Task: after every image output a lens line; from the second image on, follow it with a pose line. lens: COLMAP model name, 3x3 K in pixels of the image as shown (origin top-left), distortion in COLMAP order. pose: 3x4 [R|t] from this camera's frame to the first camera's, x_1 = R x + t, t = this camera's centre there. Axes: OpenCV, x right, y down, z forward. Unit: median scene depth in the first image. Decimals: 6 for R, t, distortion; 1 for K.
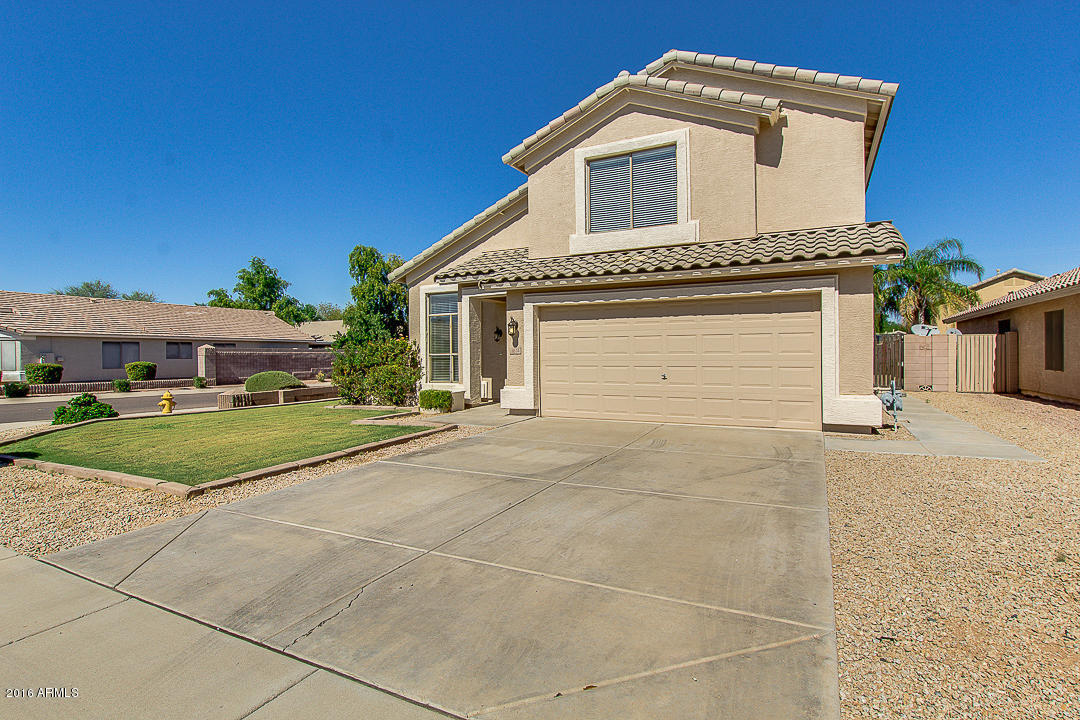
lens RADIAL K [[502.7, 0, 543.9], [0, 502.7, 360.2], [0, 0, 1]] dist [-0.021845, 0.000127]
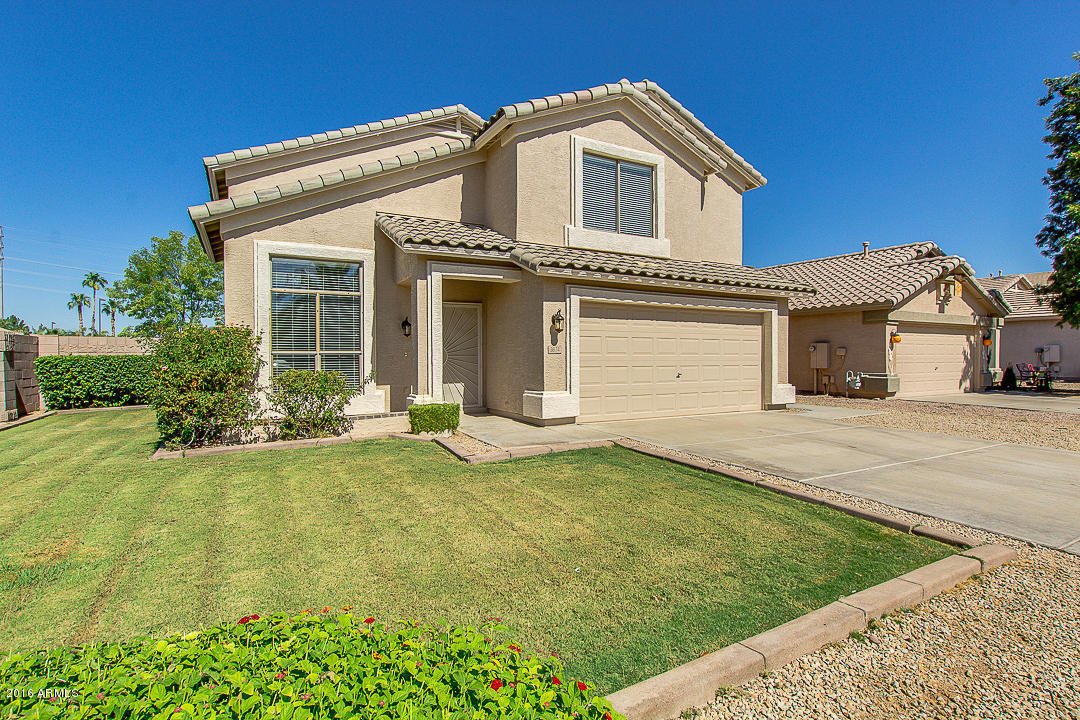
lens RADIAL K [[514.8, 0, 520.5], [0, 514.8, 360.1], [0, 0, 1]] dist [-0.019019, 0.000075]
pose [[0.595531, -0.000092, 0.803332, -0.799662], [0.002616, 0.999995, -0.001825, 0.000287], [-0.803328, 0.003188, 0.595528, 0.537349]]
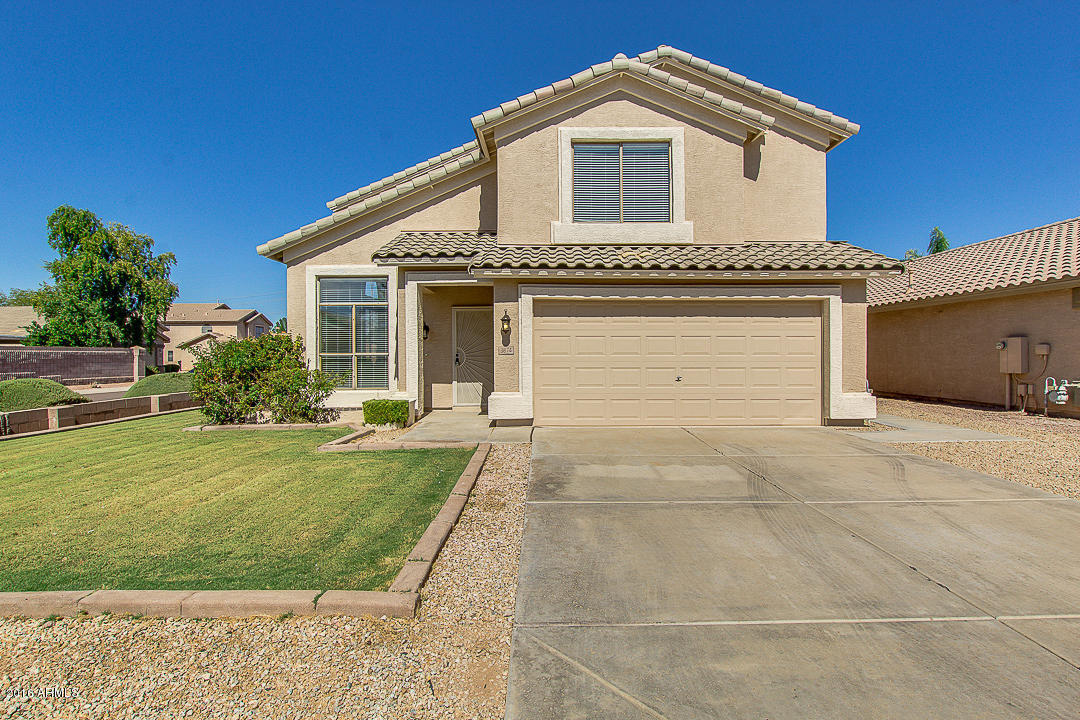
lens RADIAL K [[510.1, 0, 540.0], [0, 510.1, 360.0], [0, 0, 1]] dist [-0.018707, 0.000591]
pose [[0.900369, 0.001327, 0.435125, -0.383576], [0.000289, 0.999993, -0.003647, 0.000481], [-0.435127, 0.003410, 0.900363, 0.205469]]
